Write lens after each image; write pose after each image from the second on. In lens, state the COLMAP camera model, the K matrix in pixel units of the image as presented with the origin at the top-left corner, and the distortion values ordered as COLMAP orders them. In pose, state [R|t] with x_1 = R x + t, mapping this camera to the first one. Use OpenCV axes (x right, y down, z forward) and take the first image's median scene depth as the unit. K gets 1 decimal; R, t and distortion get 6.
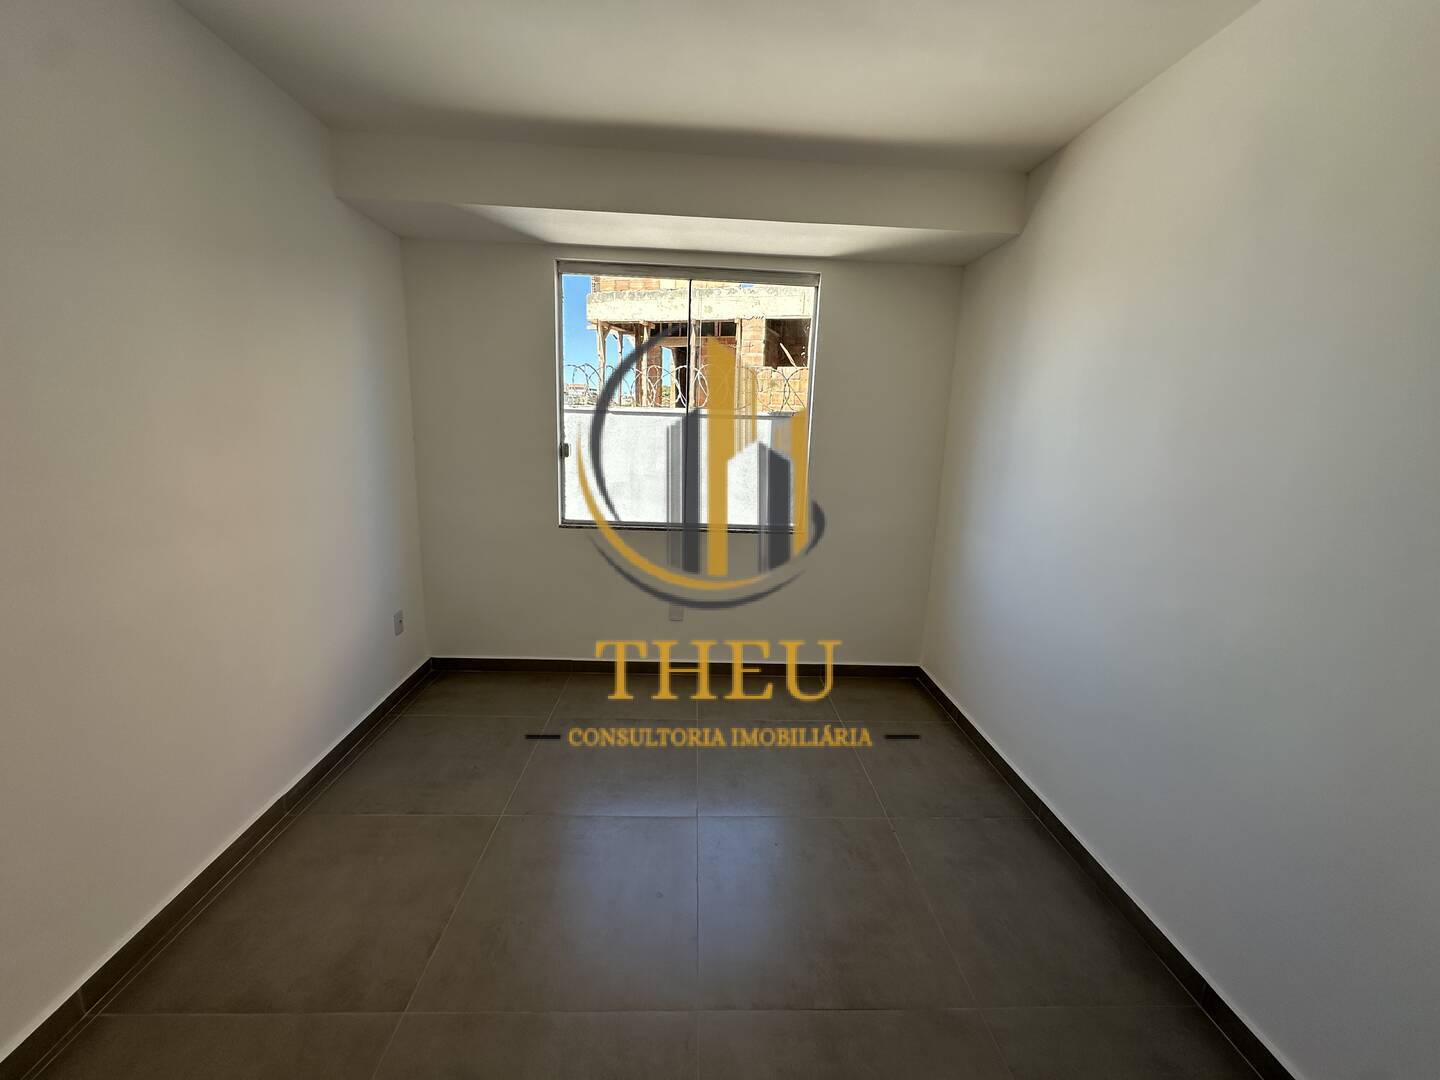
lens RADIAL K [[576.2, 0, 719.6], [0, 576.2, 538.4], [0, 0, 1]] dist [-0.003535, 0.000755]
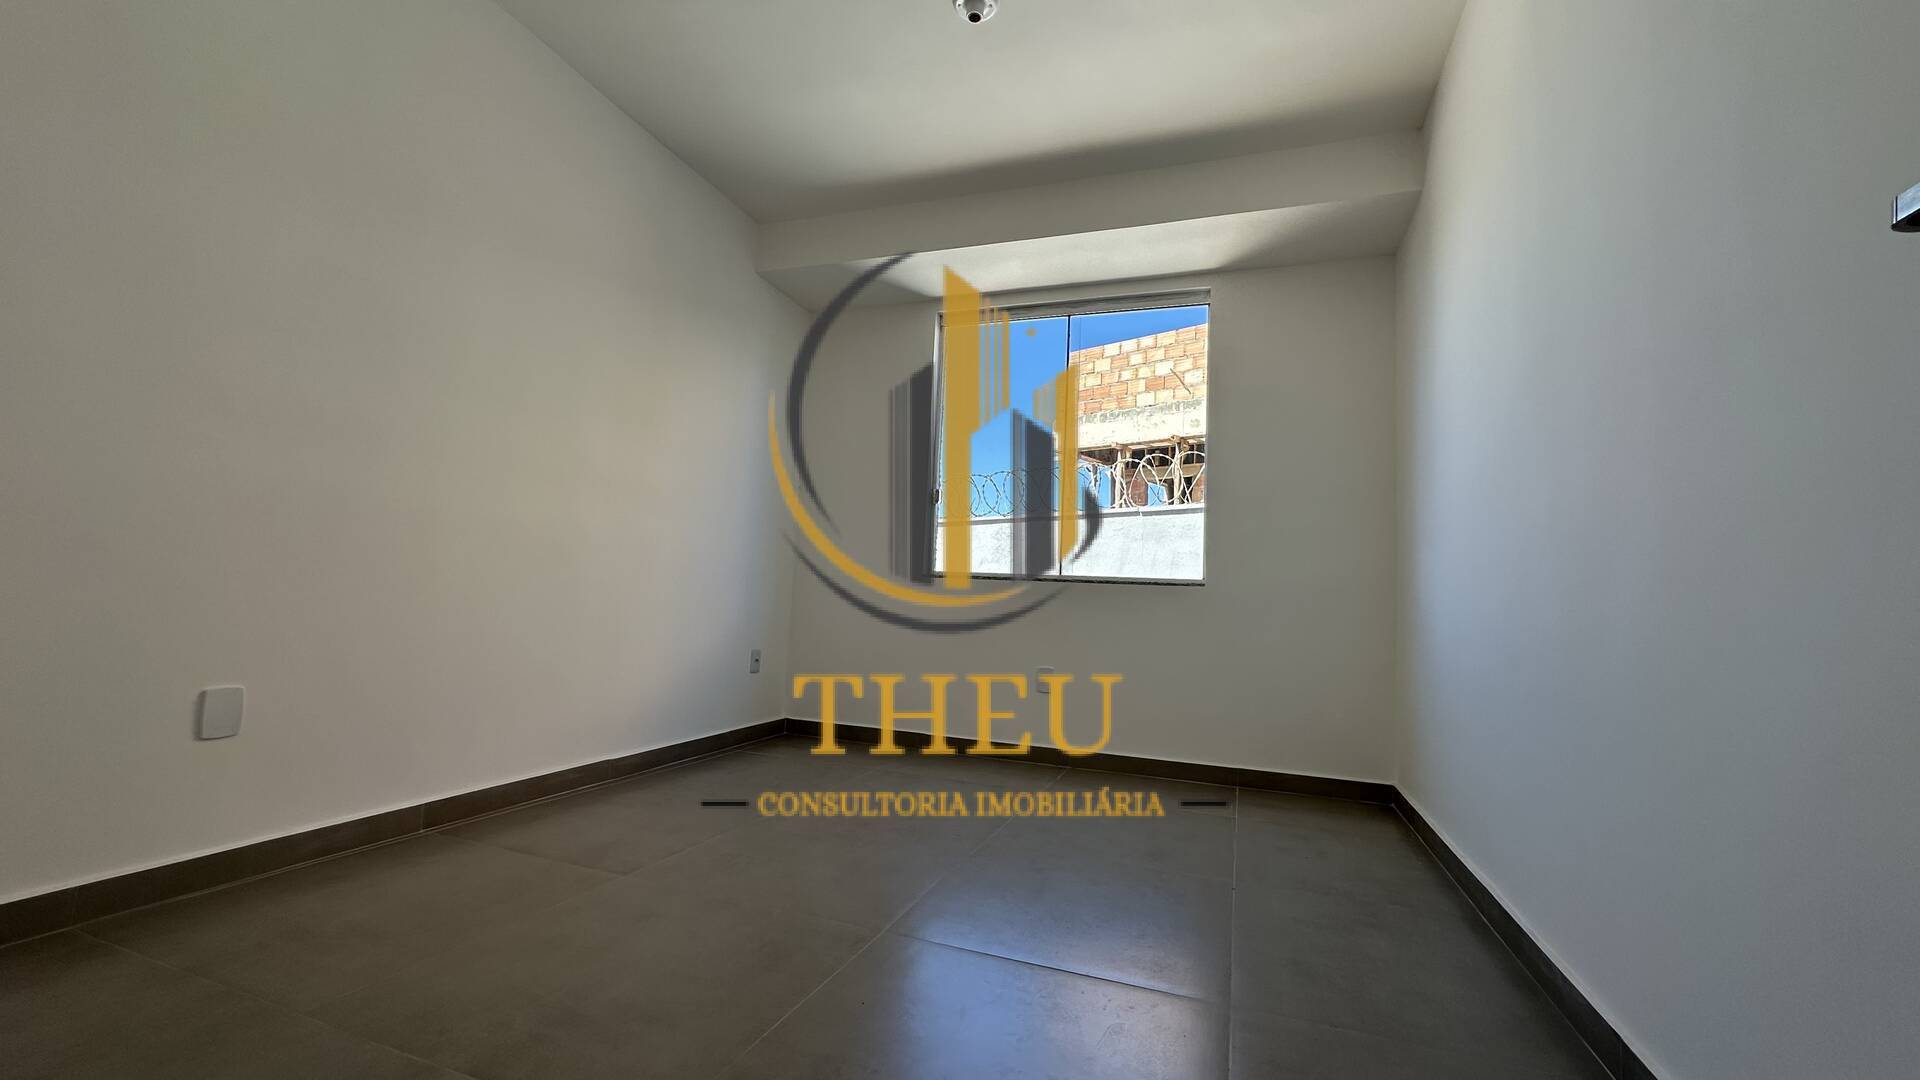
lens RADIAL K [[768.4, 0, 959.5], [0, 768.4, 538.0], [0, 0, 1]] dist [-0.004055, 0.001055]
pose [[0.923211, -0.026751, -0.383361, 0.264690], [-0.089258, 0.955366, -0.281617, 0.281782], [0.373784, 0.294210, 0.879617, -0.075472]]
